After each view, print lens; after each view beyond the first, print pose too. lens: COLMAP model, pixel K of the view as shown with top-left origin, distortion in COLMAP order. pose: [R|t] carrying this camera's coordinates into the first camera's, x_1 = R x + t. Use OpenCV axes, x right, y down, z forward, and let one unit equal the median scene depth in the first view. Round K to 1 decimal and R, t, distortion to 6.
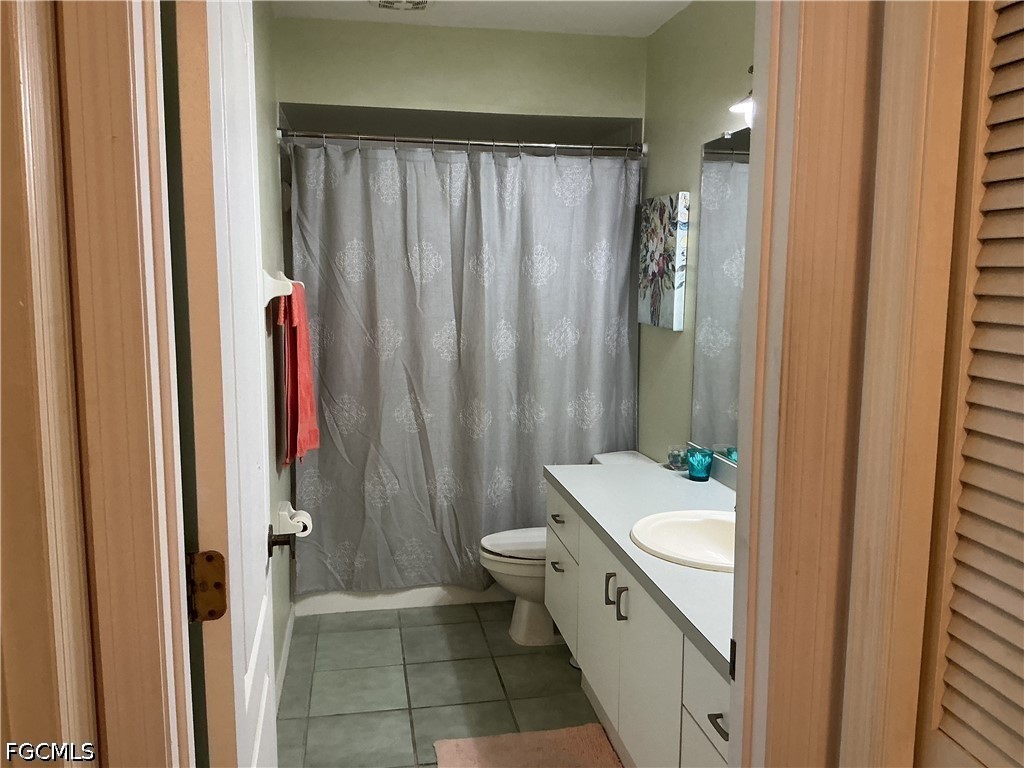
lens RADIAL K [[843.6, 0, 514.2], [0, 843.6, 381.0], [0, 0, 1]] dist [0.135231, -0.278124]
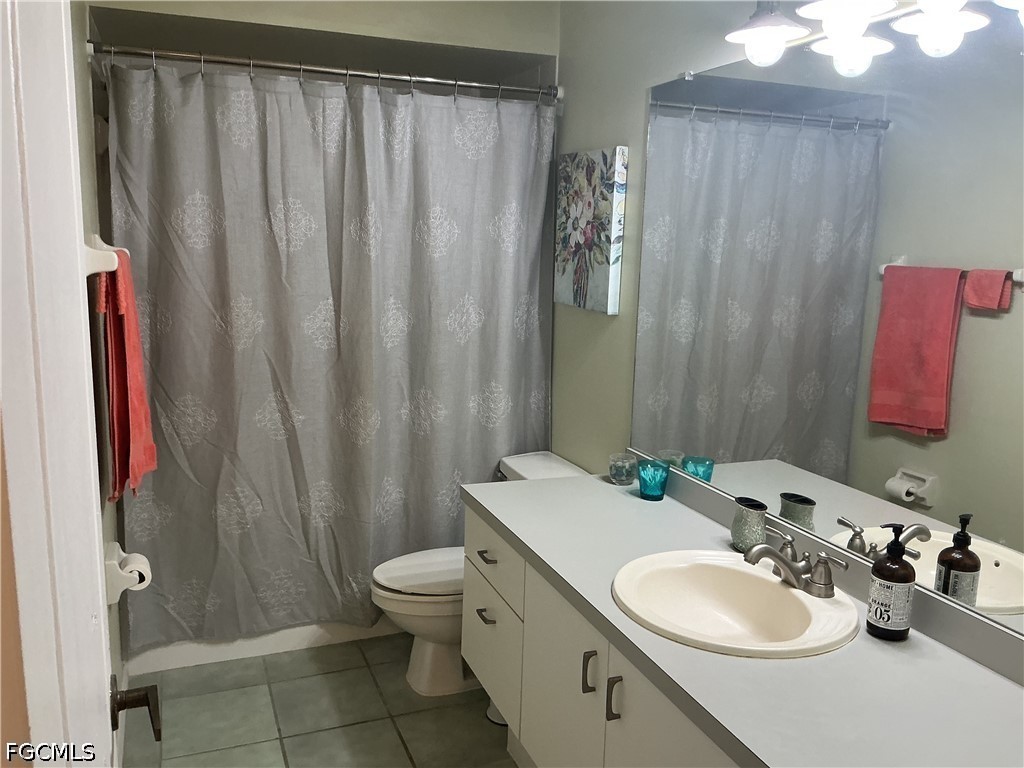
lens RADIAL K [[843.6, 0, 514.2], [0, 843.6, 381.0], [0, 0, 1]] dist [0.135231, -0.278124]
pose [[0.980653, -0.017326, 0.194984, -0.060376], [0.008287, 0.998857, 0.047077, -0.031079], [-0.195577, -0.044550, 0.979676, 0.180813]]
